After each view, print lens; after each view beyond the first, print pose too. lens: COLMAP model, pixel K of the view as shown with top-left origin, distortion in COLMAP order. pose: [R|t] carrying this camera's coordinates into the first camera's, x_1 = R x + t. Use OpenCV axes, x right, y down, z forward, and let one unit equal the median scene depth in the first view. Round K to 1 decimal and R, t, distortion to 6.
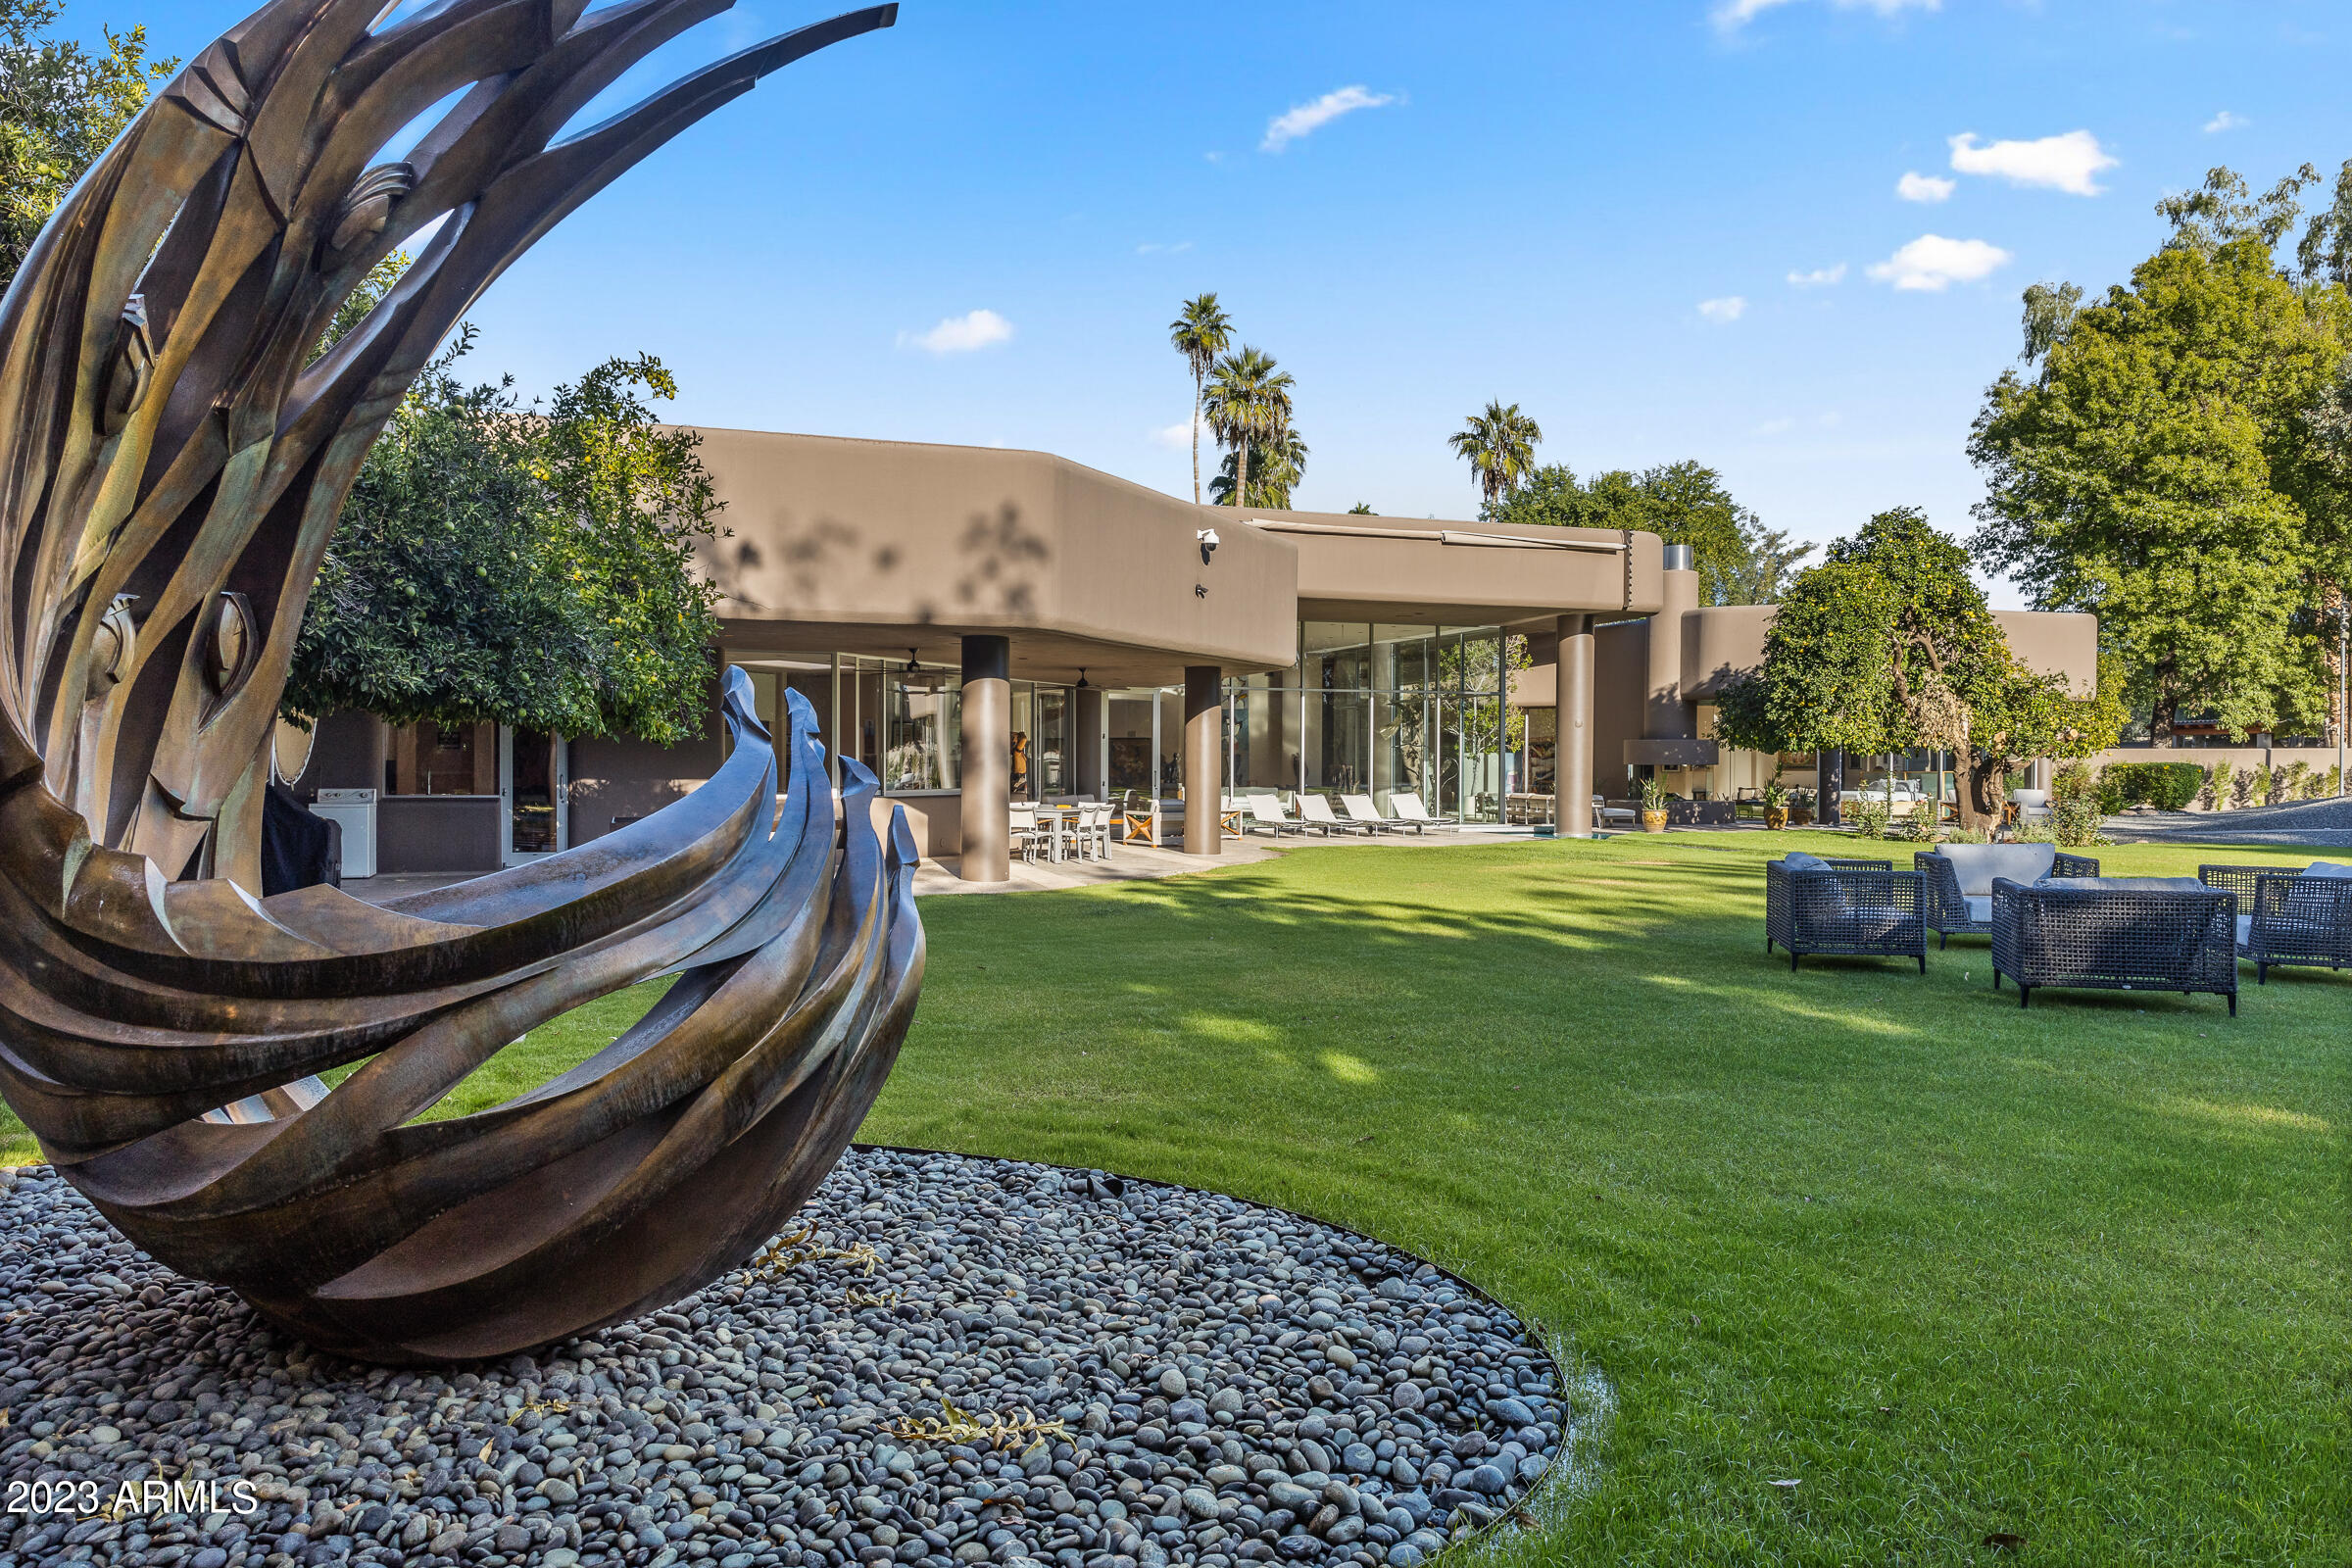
lens RADIAL K [[1565.4, 0, 1176.0], [0, 1565.4, 784.0], [0, 0, 1]] dist [0.009779, 0.000746]
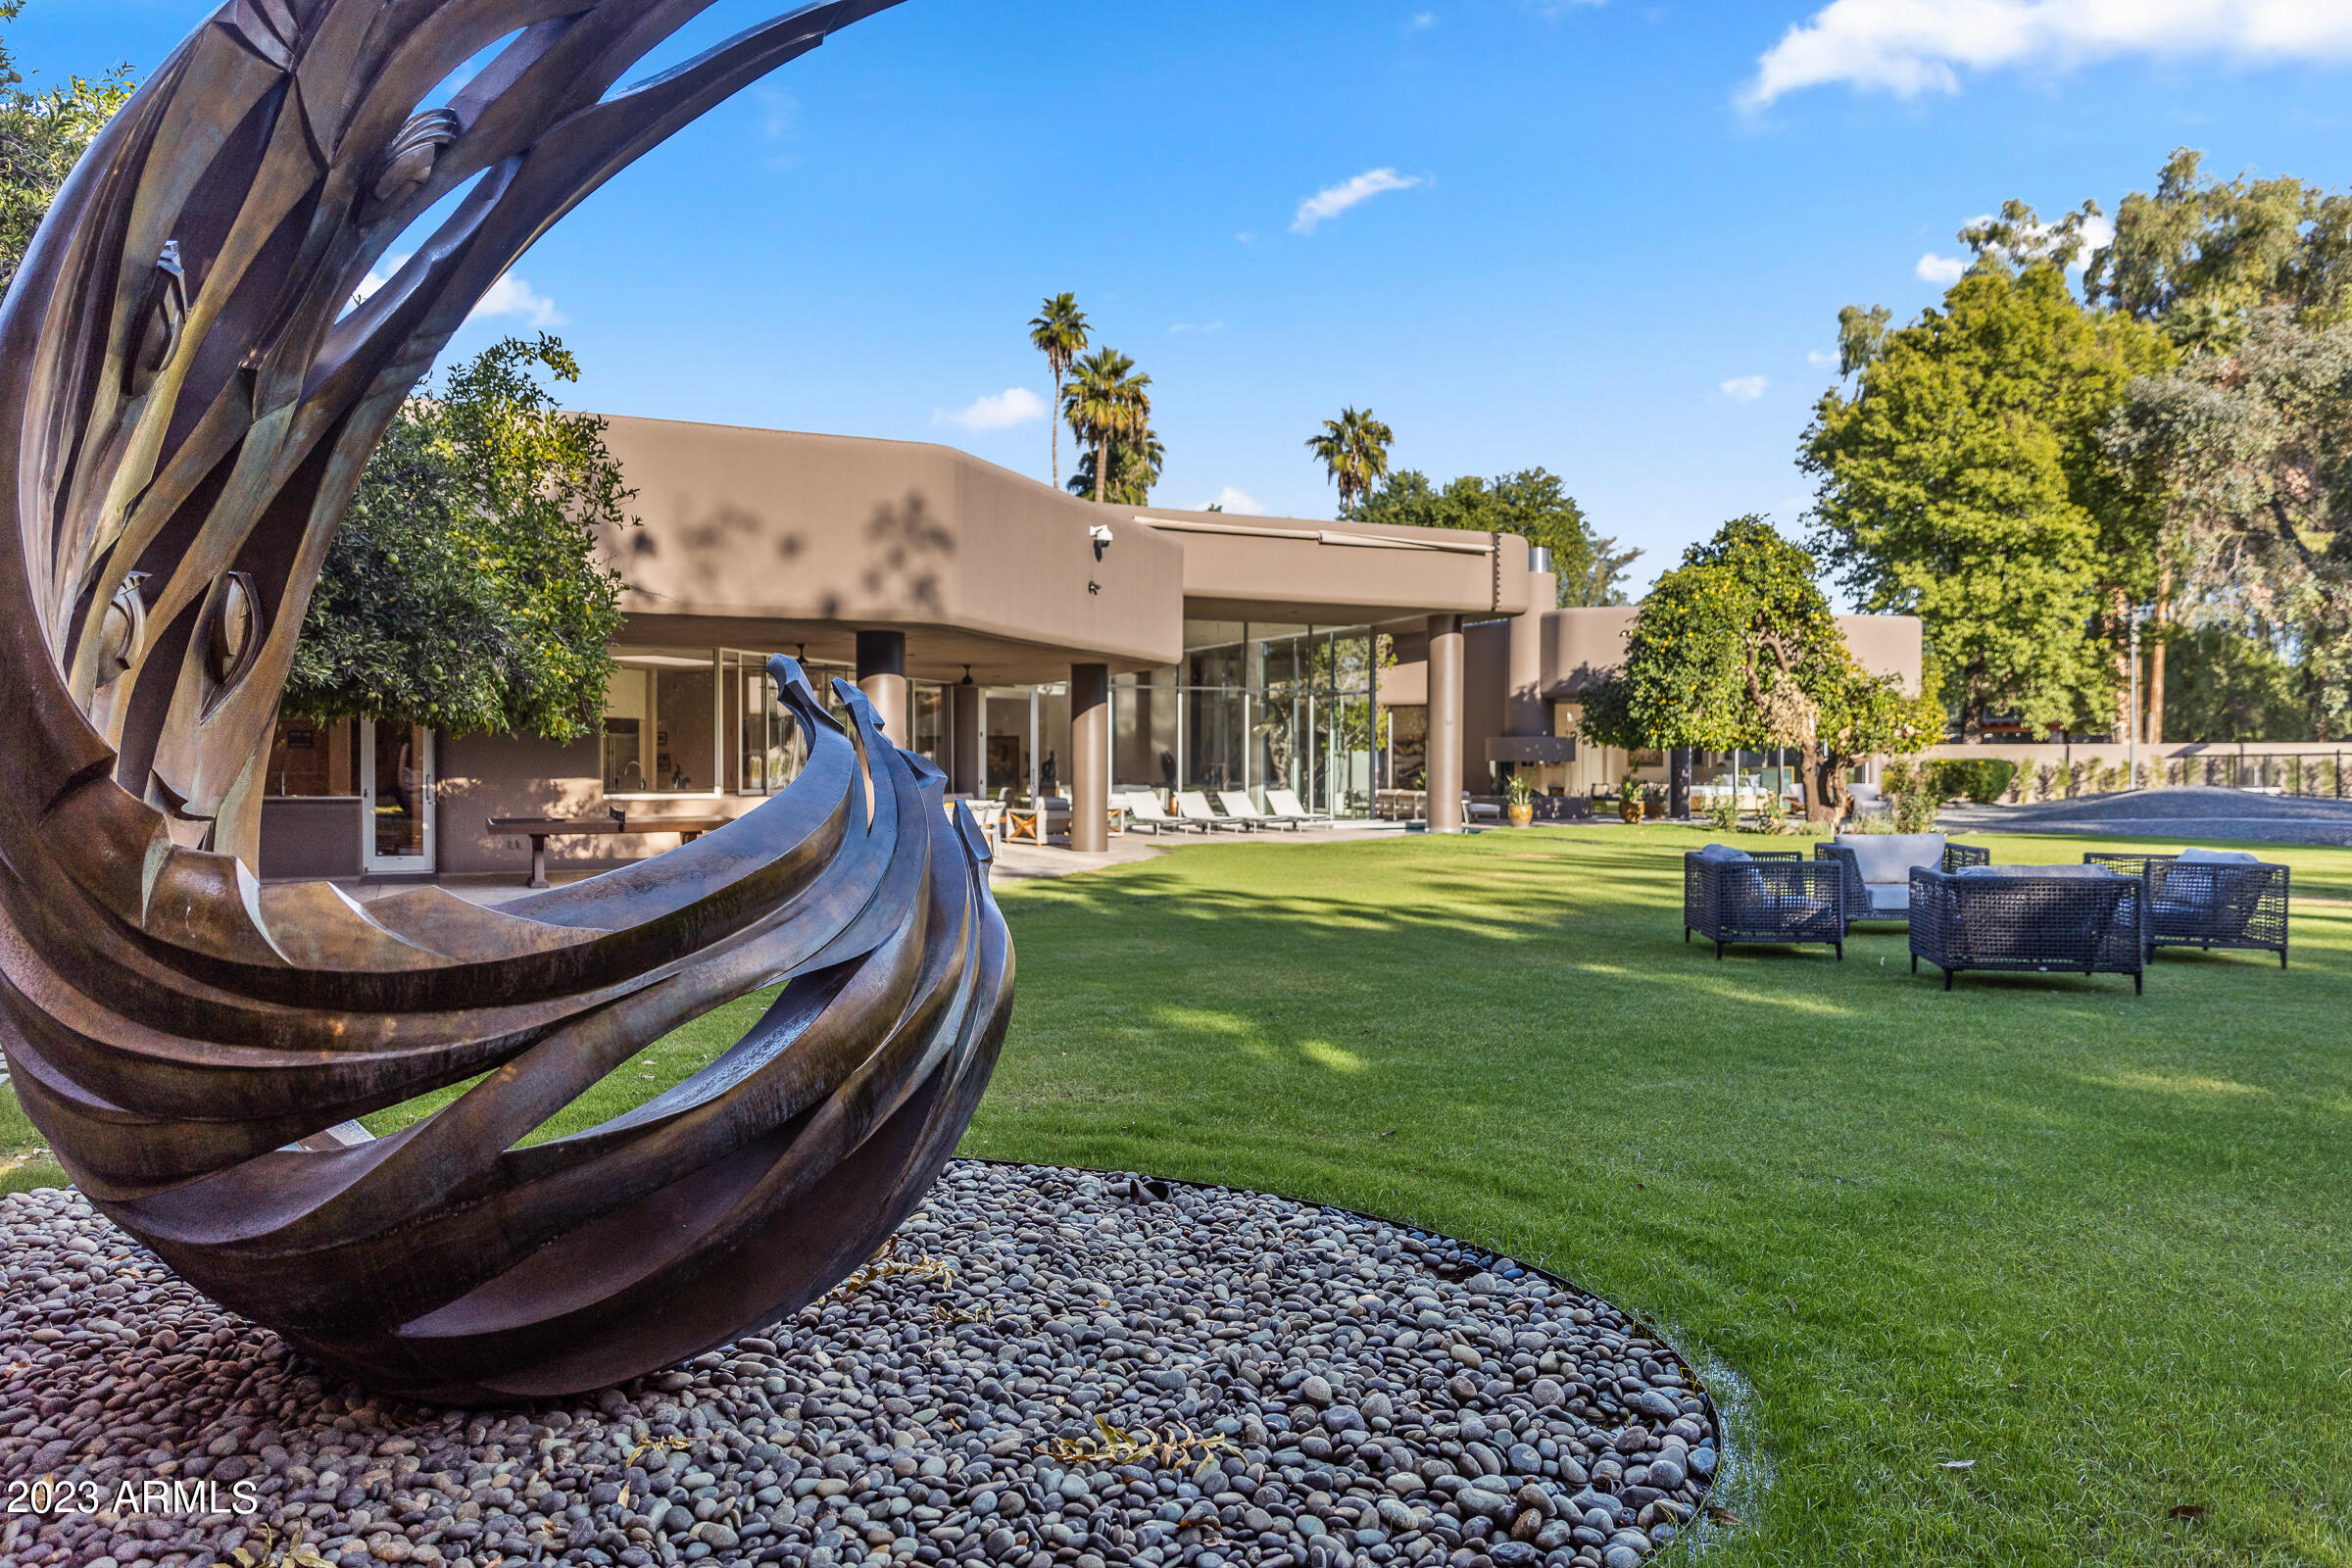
lens RADIAL K [[1558.2, 0, 1176.0], [0, 1558.2, 784.0], [0, 0, 1]] dist [0.008186, 0.002003]
pose [[0.995081, -0.004442, 0.098962, -0.102860], [0.004355, 0.999990, 0.001097, 0.002553], [-0.098966, -0.000661, 0.995091, 0.025375]]
